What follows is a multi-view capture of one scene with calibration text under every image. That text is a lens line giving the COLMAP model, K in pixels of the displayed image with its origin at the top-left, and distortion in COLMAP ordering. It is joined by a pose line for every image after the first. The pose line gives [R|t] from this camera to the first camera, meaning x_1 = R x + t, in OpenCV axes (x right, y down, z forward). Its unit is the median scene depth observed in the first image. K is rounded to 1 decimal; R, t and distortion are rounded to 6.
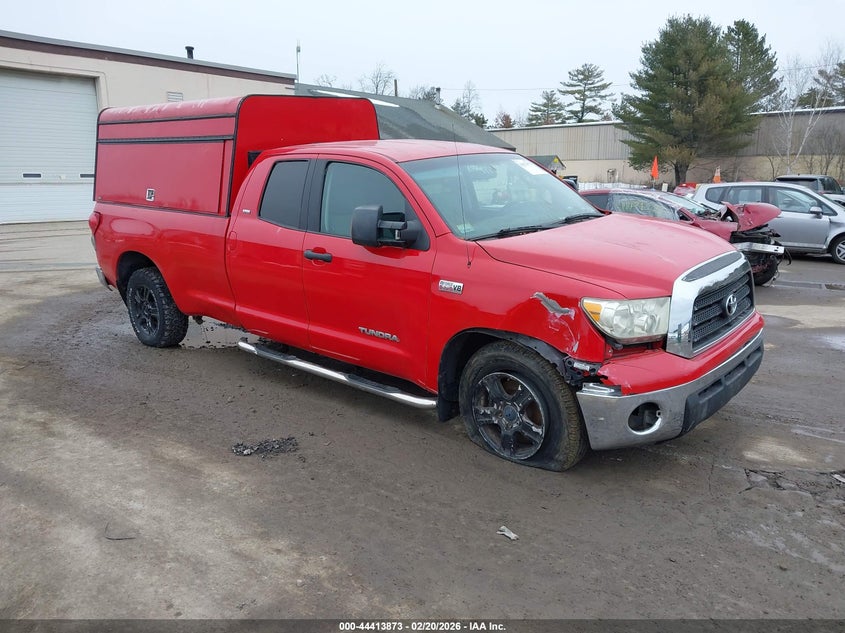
lens RADIAL K [[685.5, 0, 422.5], [0, 685.5, 316.5], [0, 0, 1]] dist [0.001403, -0.000584]
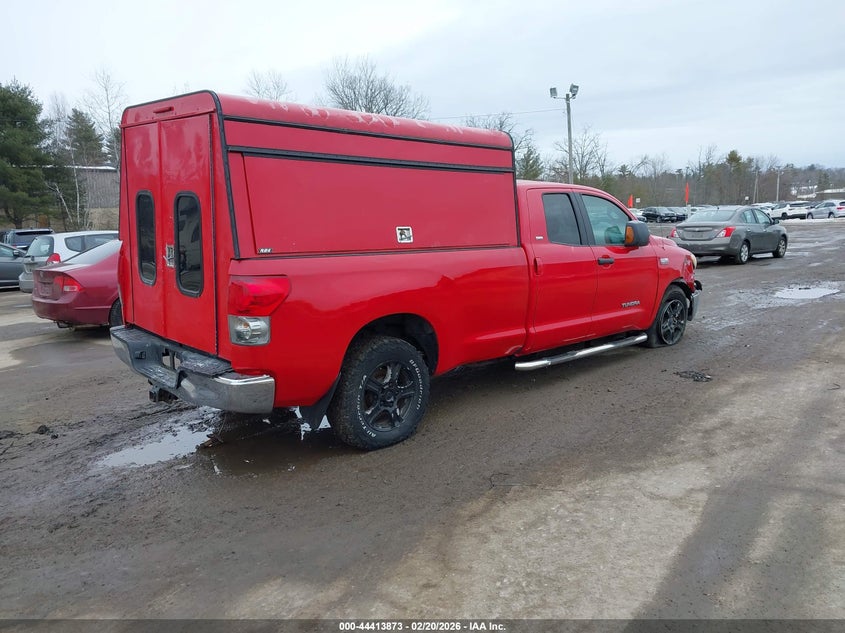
lens RADIAL K [[685.5, 0, 422.5], [0, 685.5, 316.5], [0, 0, 1]] dist [0.001403, -0.000584]
pose [[0.058208, -0.139378, 0.988527, -1.620925], [0.245056, 0.961904, 0.121194, -0.249565], [-0.967760, 0.235190, 0.090146, 1.314130]]
